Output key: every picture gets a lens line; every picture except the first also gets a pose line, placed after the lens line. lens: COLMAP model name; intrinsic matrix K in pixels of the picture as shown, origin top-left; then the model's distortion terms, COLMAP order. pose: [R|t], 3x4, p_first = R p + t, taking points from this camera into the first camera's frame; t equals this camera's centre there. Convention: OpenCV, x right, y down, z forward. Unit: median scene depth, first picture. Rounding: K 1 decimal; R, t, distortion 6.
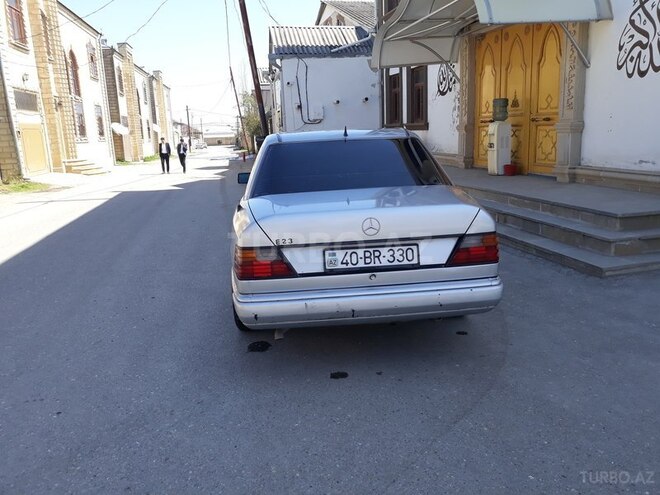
lens RADIAL K [[544.8, 0, 345.0], [0, 544.8, 248.3], [0, 0, 1]] dist [-0.003285, 0.010252]
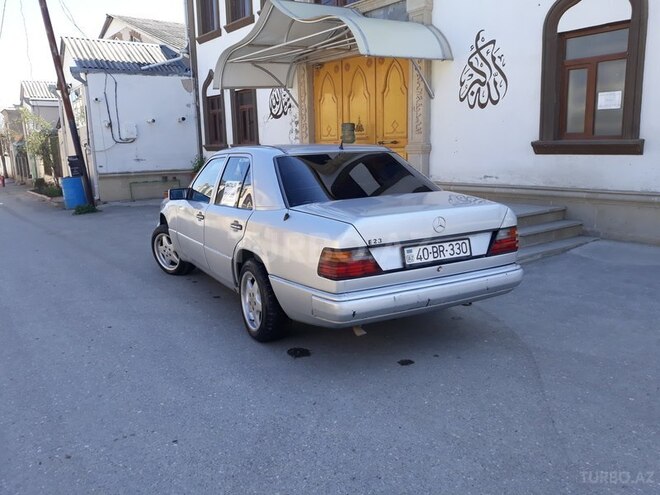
lens RADIAL K [[544.9, 0, 344.6], [0, 544.9, 248.8], [0, 0, 1]] dist [0.014173, -0.042998]
pose [[0.913956, -0.059556, 0.401418, -0.217801], [0.076551, 0.996716, -0.026417, 0.009378], [-0.398527, 0.054873, 0.915514, 0.010462]]
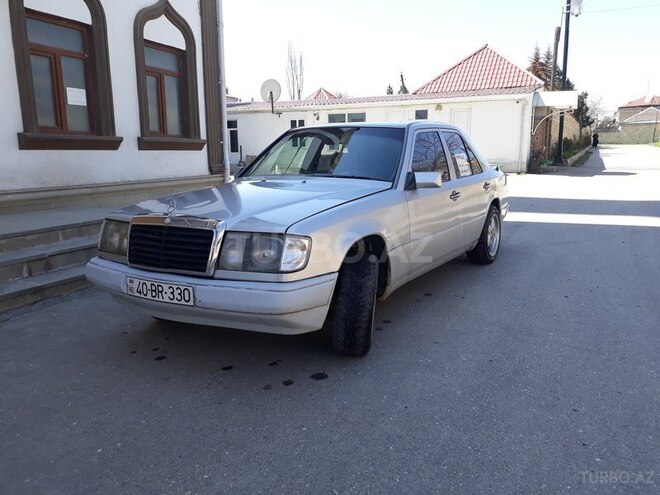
lens RADIAL K [[544.9, 0, 344.6], [0, 544.9, 248.8], [0, 0, 1]] dist [0.014173, -0.042998]
pose [[-0.809019, -0.067227, 0.583925, -0.356251], [0.156069, 0.933210, 0.323671, -0.207746], [-0.566684, 0.352988, -0.744492, 1.135529]]
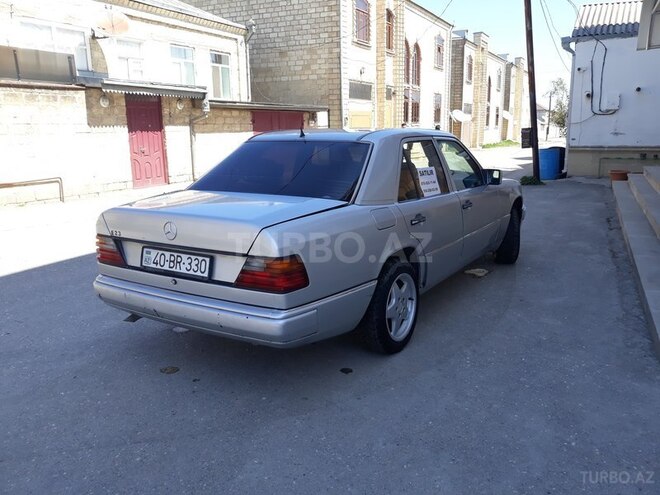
lens RADIAL K [[544.9, 0, 344.6], [0, 544.9, 248.8], [0, 0, 1]] dist [0.014173, -0.042998]
pose [[0.796167, 0.159599, -0.583650, 0.322920], [-0.145680, 0.986773, 0.071109, -0.045576], [0.587279, 0.028412, 0.808886, 0.137891]]
